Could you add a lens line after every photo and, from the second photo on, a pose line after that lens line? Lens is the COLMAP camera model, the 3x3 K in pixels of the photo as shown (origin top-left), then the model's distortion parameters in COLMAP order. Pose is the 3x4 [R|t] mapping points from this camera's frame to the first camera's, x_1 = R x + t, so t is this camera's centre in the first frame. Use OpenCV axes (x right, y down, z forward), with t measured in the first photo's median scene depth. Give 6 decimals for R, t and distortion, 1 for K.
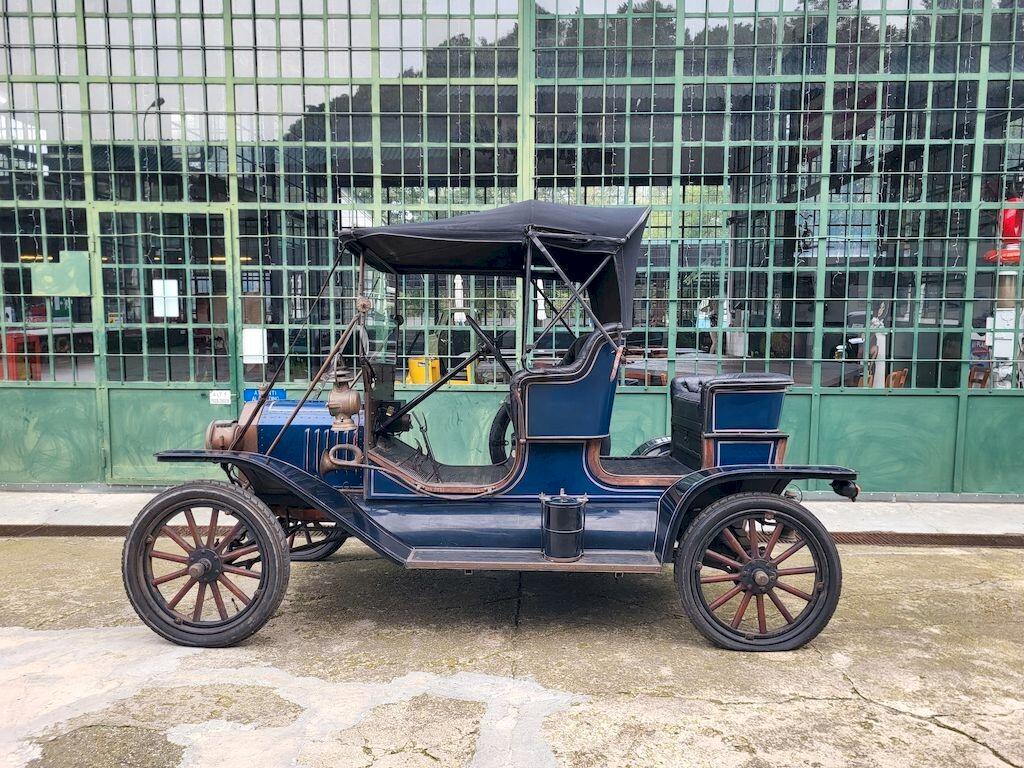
lens RADIAL K [[774.8, 0, 512.0], [0, 774.8, 375.1], [0, 0, 1]] dist [0.055131, -0.043554]
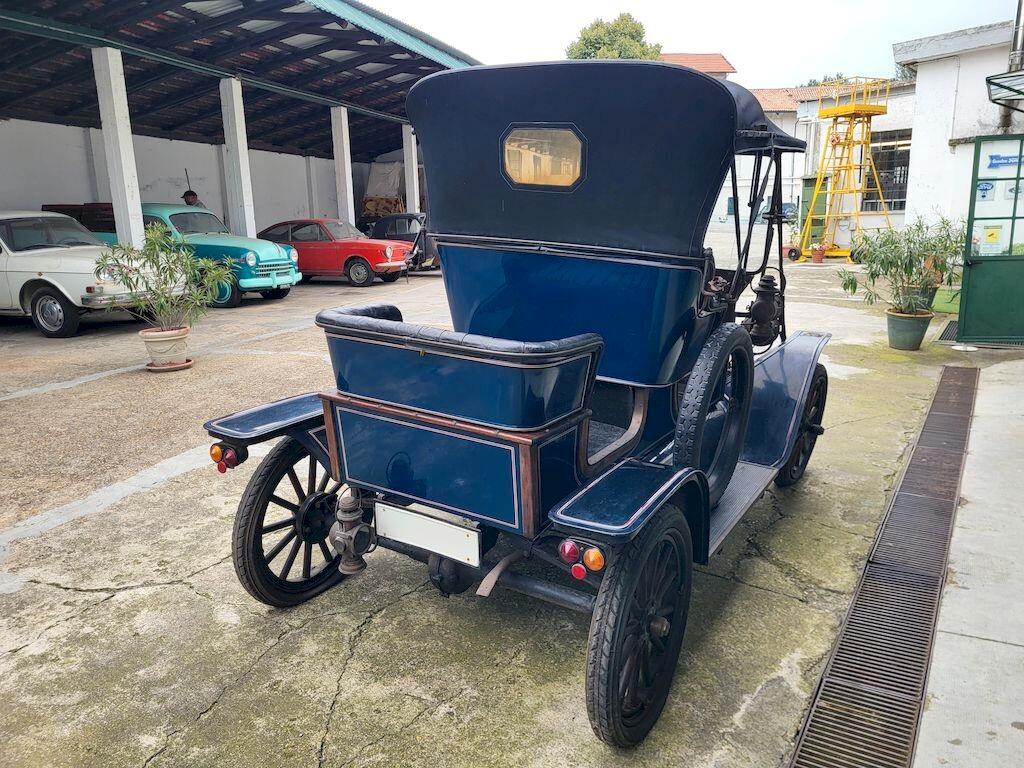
lens RADIAL K [[774.8, 0, 507.4], [0, 774.8, 386.4], [0, 0, 1]] dist [0.055131, -0.043554]
pose [[-0.500121, 0.199570, -0.842645, 0.909553], [-0.057148, 0.963354, 0.262076, -0.129683], [0.864068, 0.179225, -0.470388, 1.567111]]
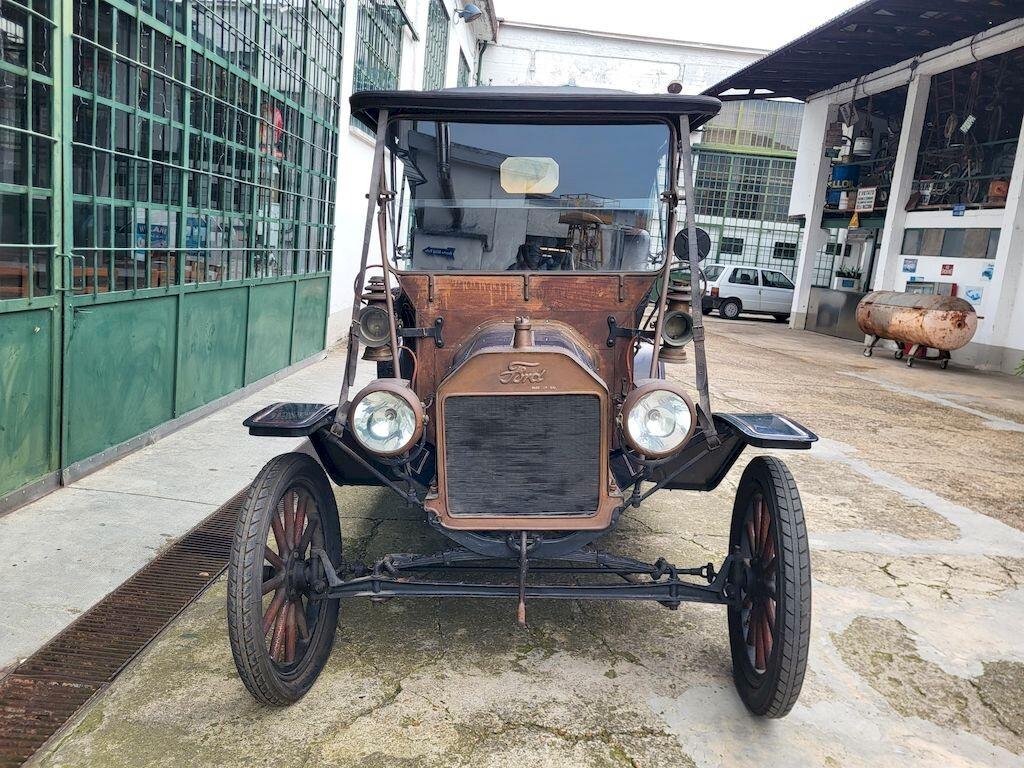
lens RADIAL K [[774.8, 0, 515.5], [0, 774.8, 371.9], [0, 0, 1]] dist [0.055131, -0.043554]
pose [[0.006037, -0.161409, 0.986869, -1.021751], [-0.002203, 0.986883, 0.161425, -0.046286], [-0.999979, -0.003149, 0.005602, 1.197909]]
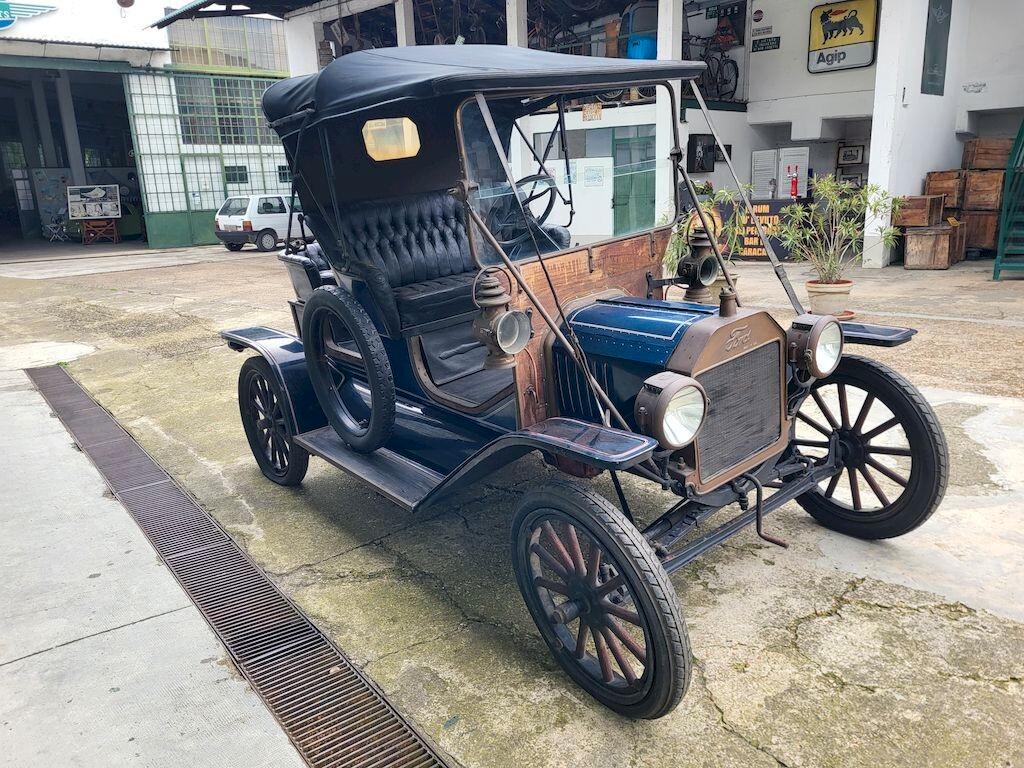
lens RADIAL K [[774.8, 0, 504.8], [0, 774.8, 380.5], [0, 0, 1]] dist [0.055131, -0.043554]
pose [[-0.622501, -0.172930, 0.763275, -0.806314], [0.109063, 0.946597, 0.303413, -0.142798], [-0.774983, 0.272120, -0.570397, 1.773968]]
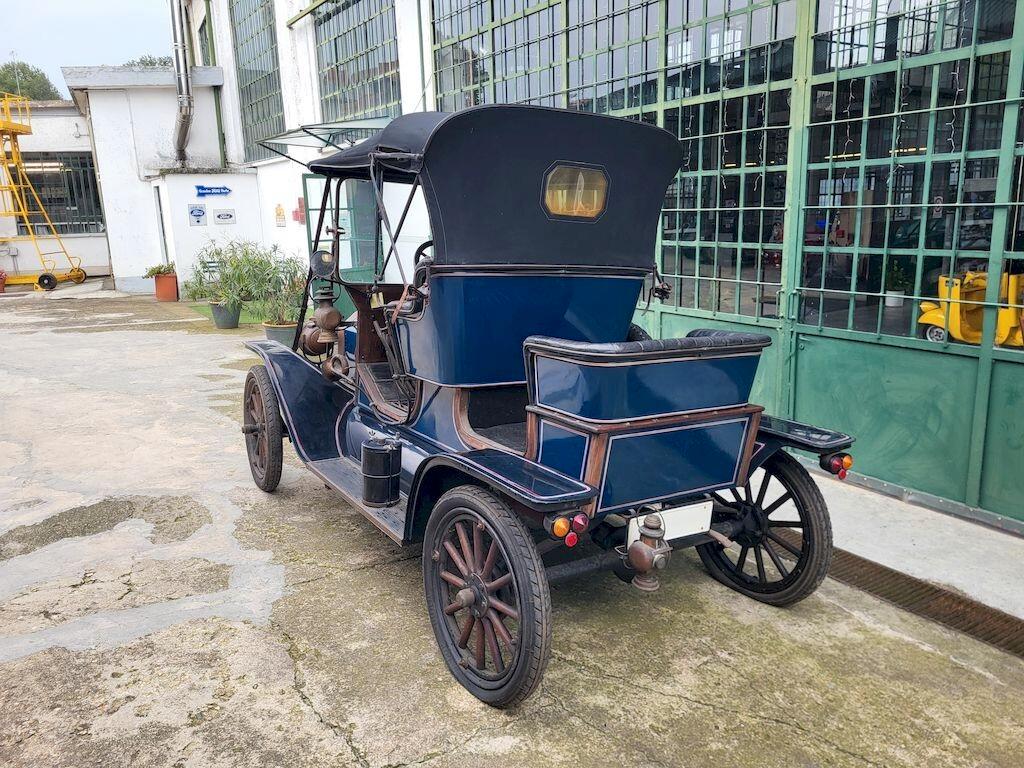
lens RADIAL K [[774.8, 0, 506.8], [0, 774.8, 377.4], [0, 0, 1]] dist [0.055131, -0.043554]
pose [[0.558069, 0.160323, -0.814160, 0.906724], [-0.050266, 0.985888, 0.159684, -0.076797], [0.828271, -0.048190, 0.558252, 0.597902]]
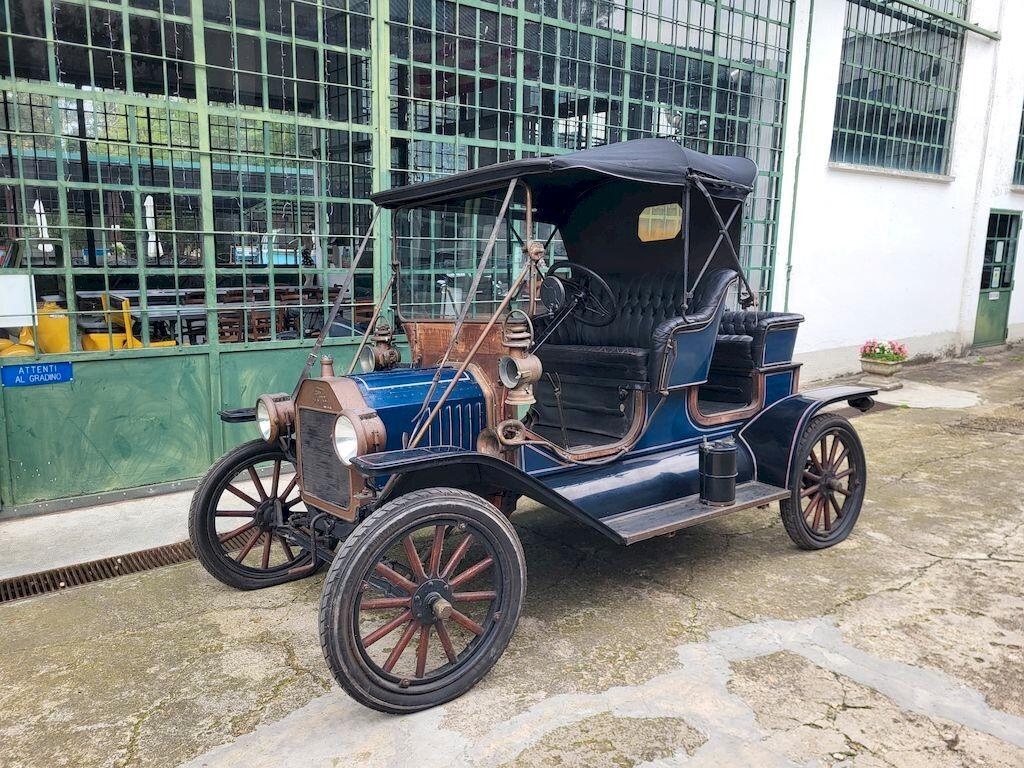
lens RADIAL K [[774.8, 0, 515.4], [0, 774.8, 376.7], [0, 0, 1]] dist [0.055131, -0.043554]
pose [[0.782862, -0.095412, 0.614837, -0.758521], [0.040787, 0.993916, 0.102306, -0.044690], [-0.620857, -0.055014, 0.781991, 0.369122]]
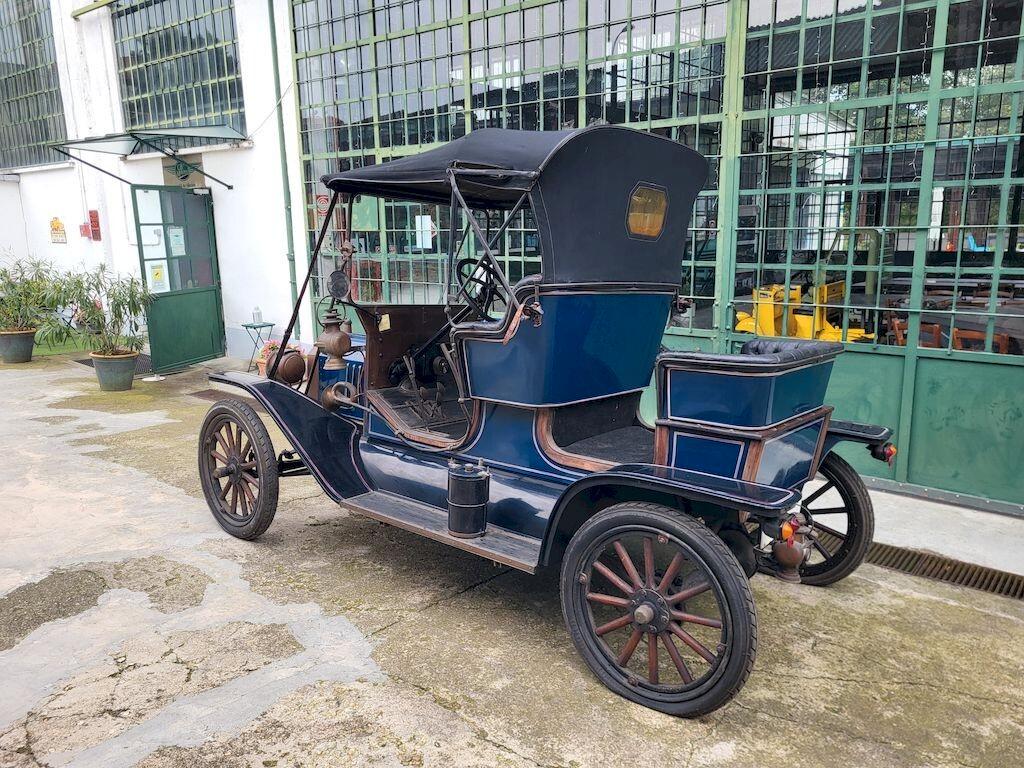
lens RADIAL K [[774.8, 0, 508.7], [0, 774.8, 378.4], [0, 0, 1]] dist [0.055131, -0.043554]
pose [[0.791411, 0.107424, -0.601771, 0.634269], [-0.039851, 0.991410, 0.124571, -0.060054], [0.609984, -0.074606, 0.788894, 0.318835]]
